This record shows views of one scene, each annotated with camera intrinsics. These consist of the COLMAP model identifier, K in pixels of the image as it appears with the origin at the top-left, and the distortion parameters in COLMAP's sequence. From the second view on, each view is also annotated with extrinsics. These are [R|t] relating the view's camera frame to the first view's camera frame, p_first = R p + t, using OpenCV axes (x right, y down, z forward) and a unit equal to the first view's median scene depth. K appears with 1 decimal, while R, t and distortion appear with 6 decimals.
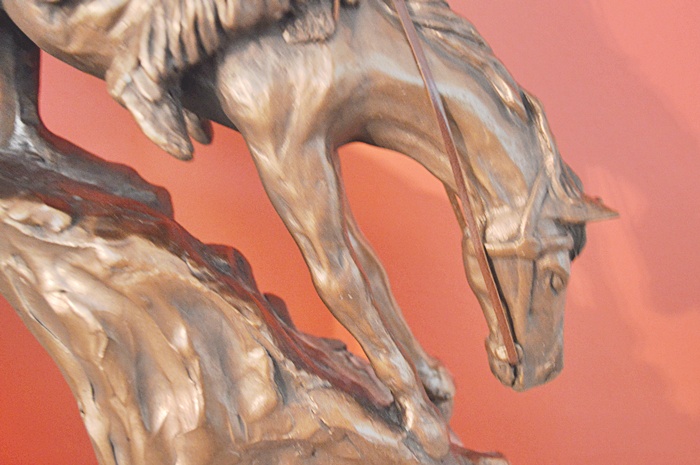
lens RADIAL K [[623.0, 0, 350.6], [0, 623.0, 214.2], [0, 0, 1]] dist [-0.035254, -0.003493]
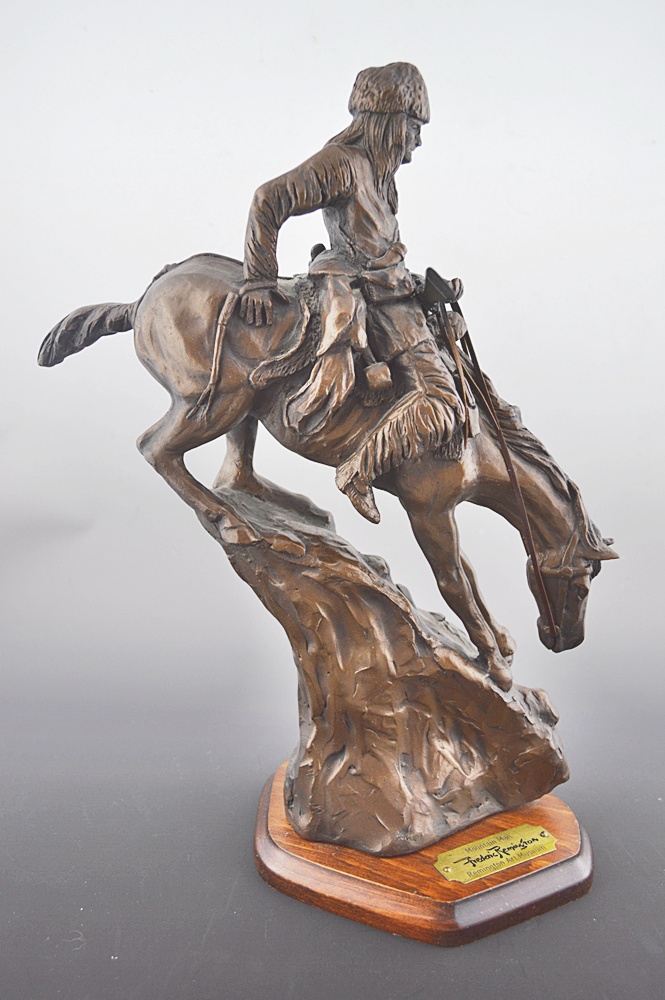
lens RADIAL K [[889.9, 0, 332.5], [0, 889.9, 500.0], [0, 0, 1]] dist [-0.035254, -0.003493]
pose [[0.999567, 0.028626, -0.006753, -0.354167], [-0.027447, 0.990388, 0.135567, -0.461590], [0.010568, -0.135323, 0.990745, -1.426206]]
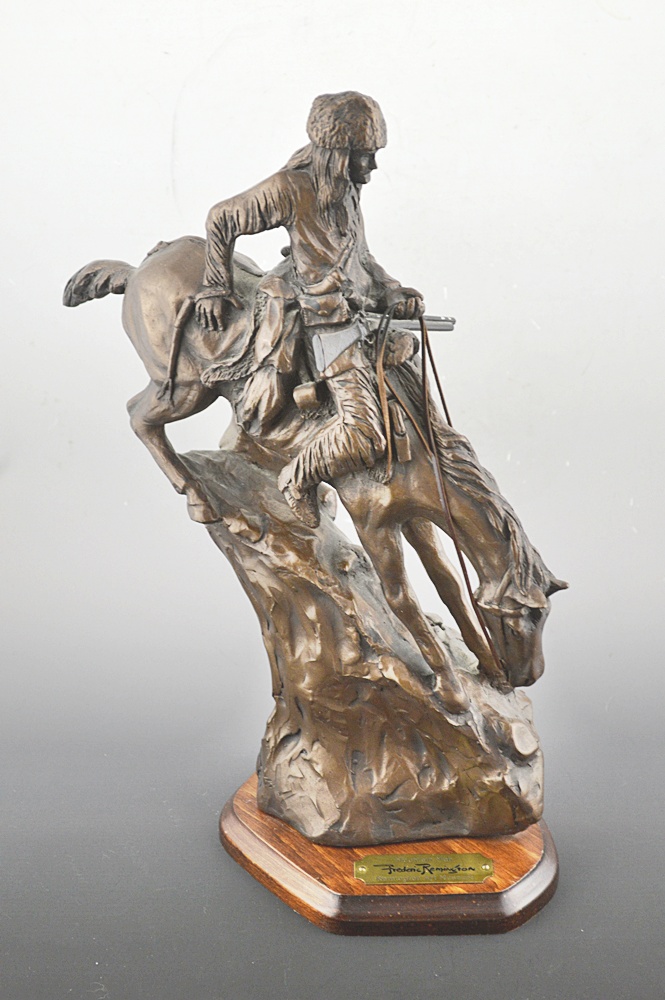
lens RADIAL K [[2385.4, 0, 332.5], [0, 2385.4, 500.0], [0, 0, 1]] dist [-0.097489, -0.196694]
pose [[0.879365, 0.213414, -0.425642, 2.550252], [-0.052761, 0.932098, 0.358343, -2.484905], [0.473216, -0.292657, 0.830914, -4.428512]]
